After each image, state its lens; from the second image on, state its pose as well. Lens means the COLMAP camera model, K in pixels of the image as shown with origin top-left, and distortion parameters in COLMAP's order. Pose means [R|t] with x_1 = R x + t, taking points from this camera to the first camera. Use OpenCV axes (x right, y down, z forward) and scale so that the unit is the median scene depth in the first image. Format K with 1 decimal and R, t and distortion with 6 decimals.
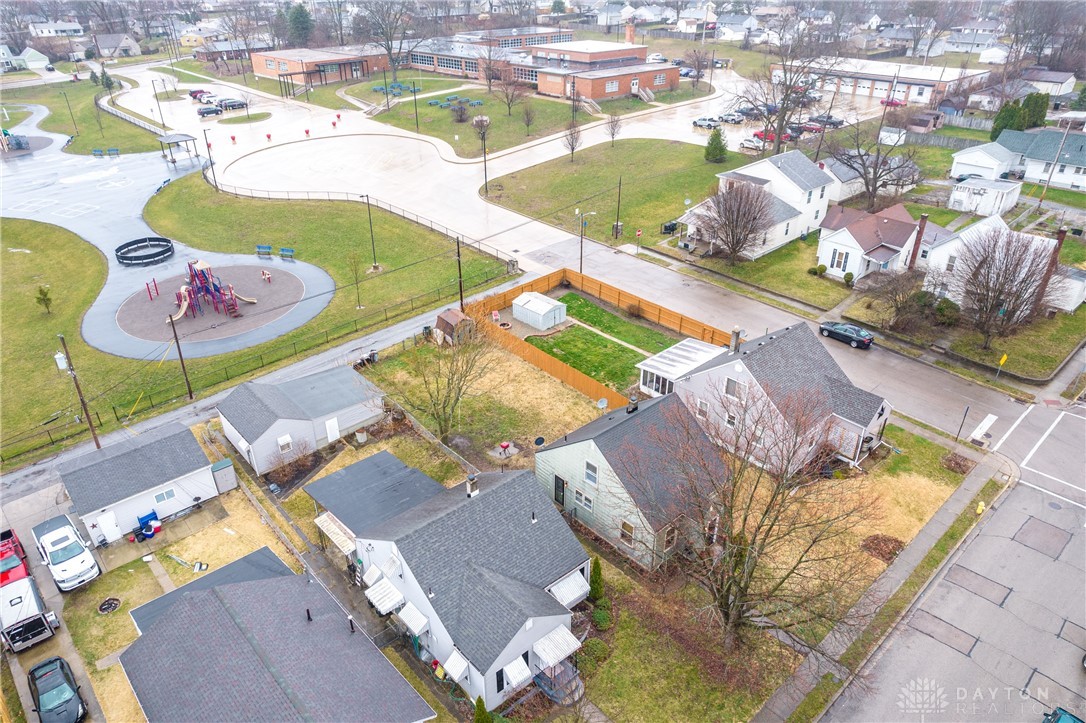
lens RADIAL K [[716.9, 0, 540.0], [0, 716.9, 390.1], [0, 0, 1]] dist [-0.078426, 0.069810]
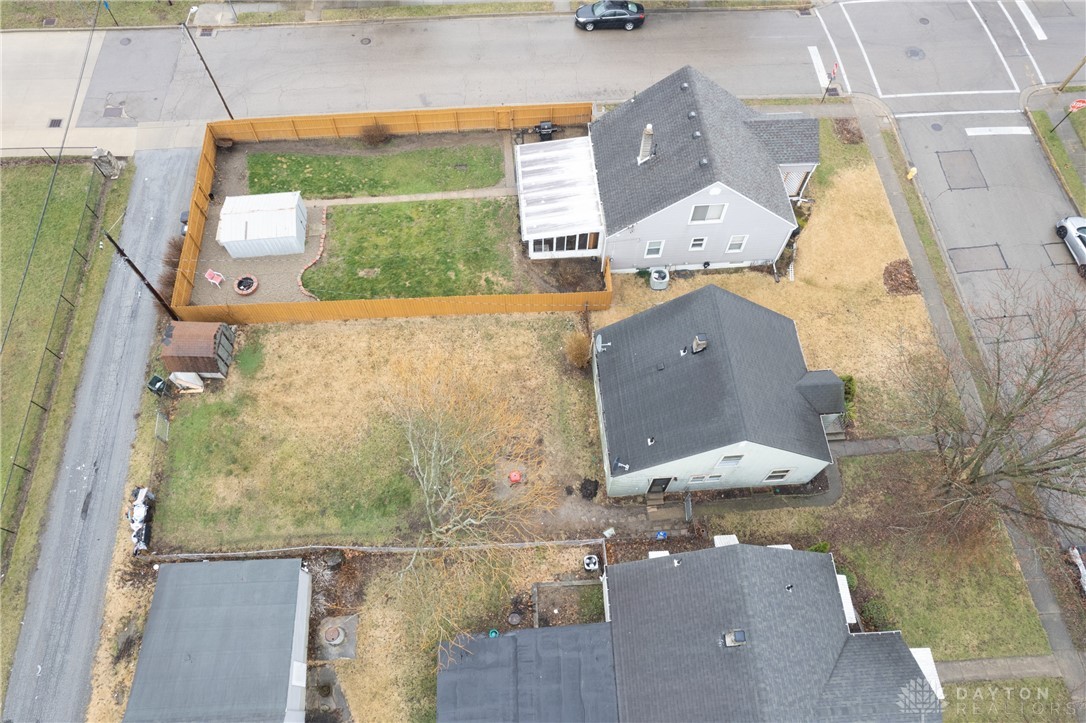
lens RADIAL K [[683.0, 0, 541.4], [0, 683.0, 372.2], [0, 0, 1]] dist [-0.078398, 0.069586]
pose [[0.620389, -0.695697, 0.362108, -0.143273], [0.402084, 0.678535, 0.614751, -0.271429], [-0.673384, -0.235787, 0.700684, 0.399058]]
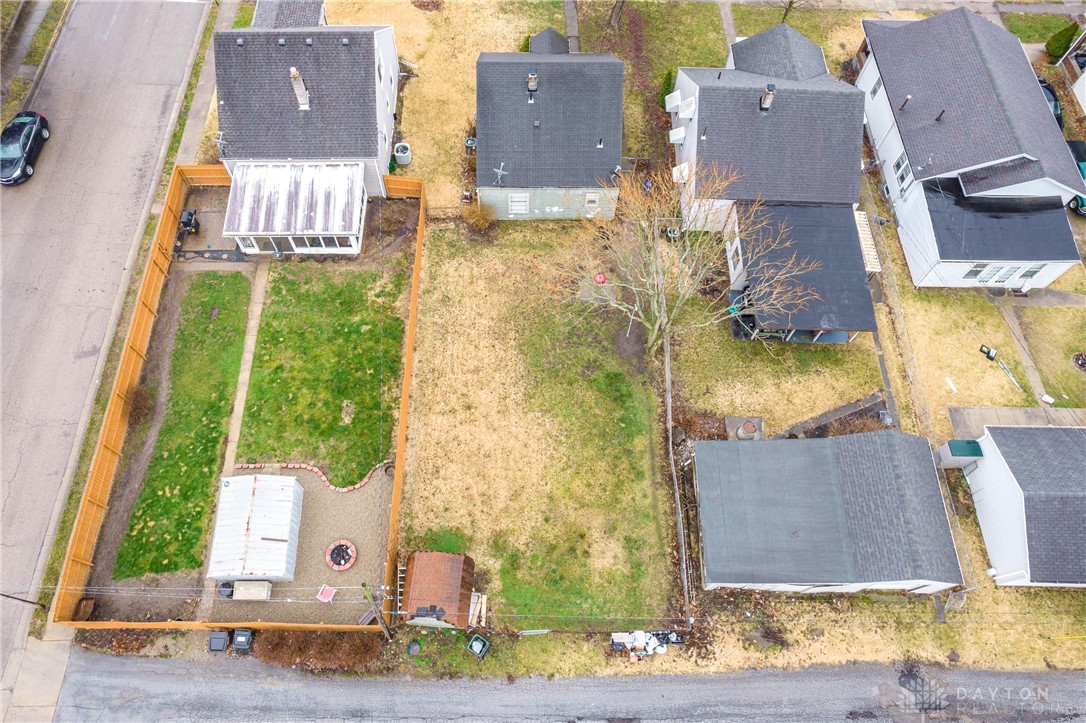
lens RADIAL K [[715.7, 0, 518.5], [0, 715.7, 356.6], [0, 0, 1]] dist [-0.068308, 0.053982]
pose [[-0.739390, -0.603784, 0.297905, -0.184438], [0.344872, 0.040371, 0.937781, -0.462825], [-0.578244, 0.796125, 0.178378, 0.706335]]
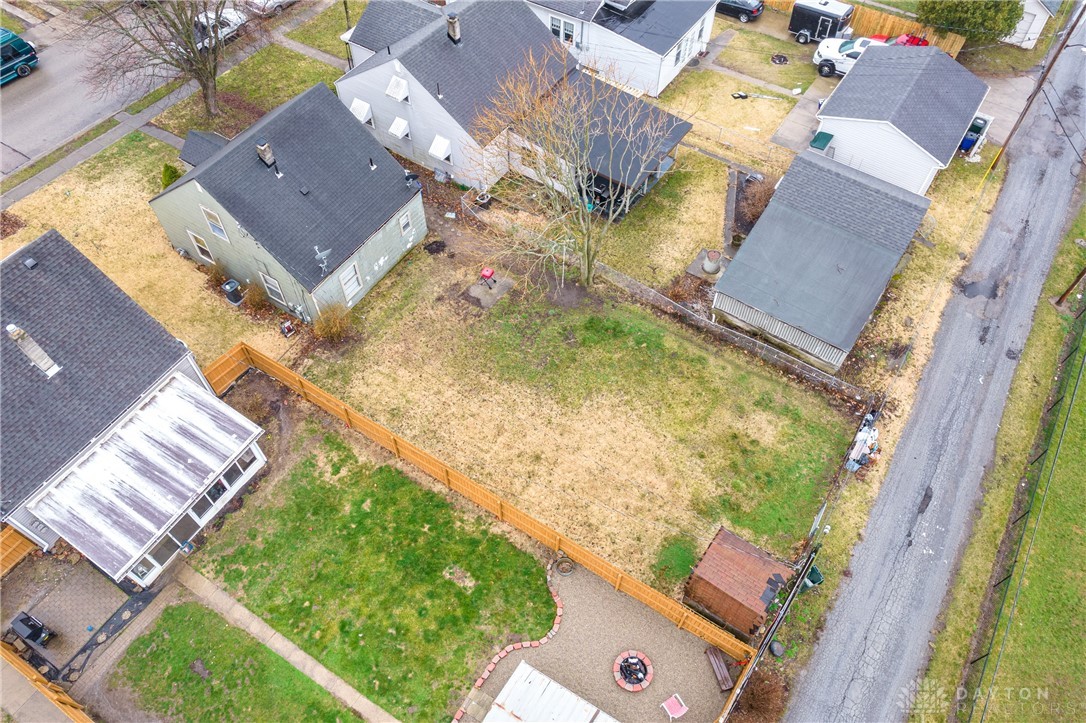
lens RADIAL K [[757.6, 0, 541.5], [0, 757.6, 389.8], [0, 0, 1]] dist [-0.069098, 0.053955]
pose [[-0.966822, 0.211056, -0.143908, 0.017438], [-0.134760, 0.057184, 0.989227, -0.436082], [0.217012, 0.975800, -0.026845, 0.816306]]
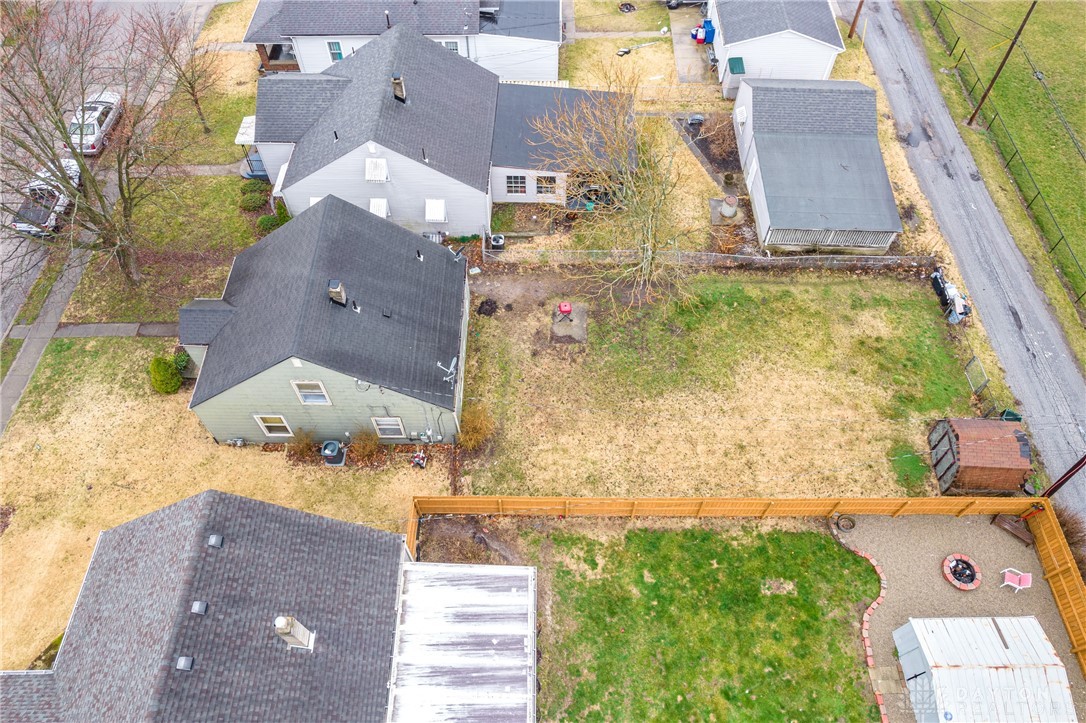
lens RADIAL K [[746.4, 0, 542.8], [0, 746.4, 346.5], [0, 0, 1]] dist [-0.074663, 0.053756]
pose [[-0.680181, 0.612948, -0.402055, 0.180574], [-0.376699, 0.178245, 0.909025, -0.367255], [0.628850, 0.769755, 0.109658, 0.677942]]
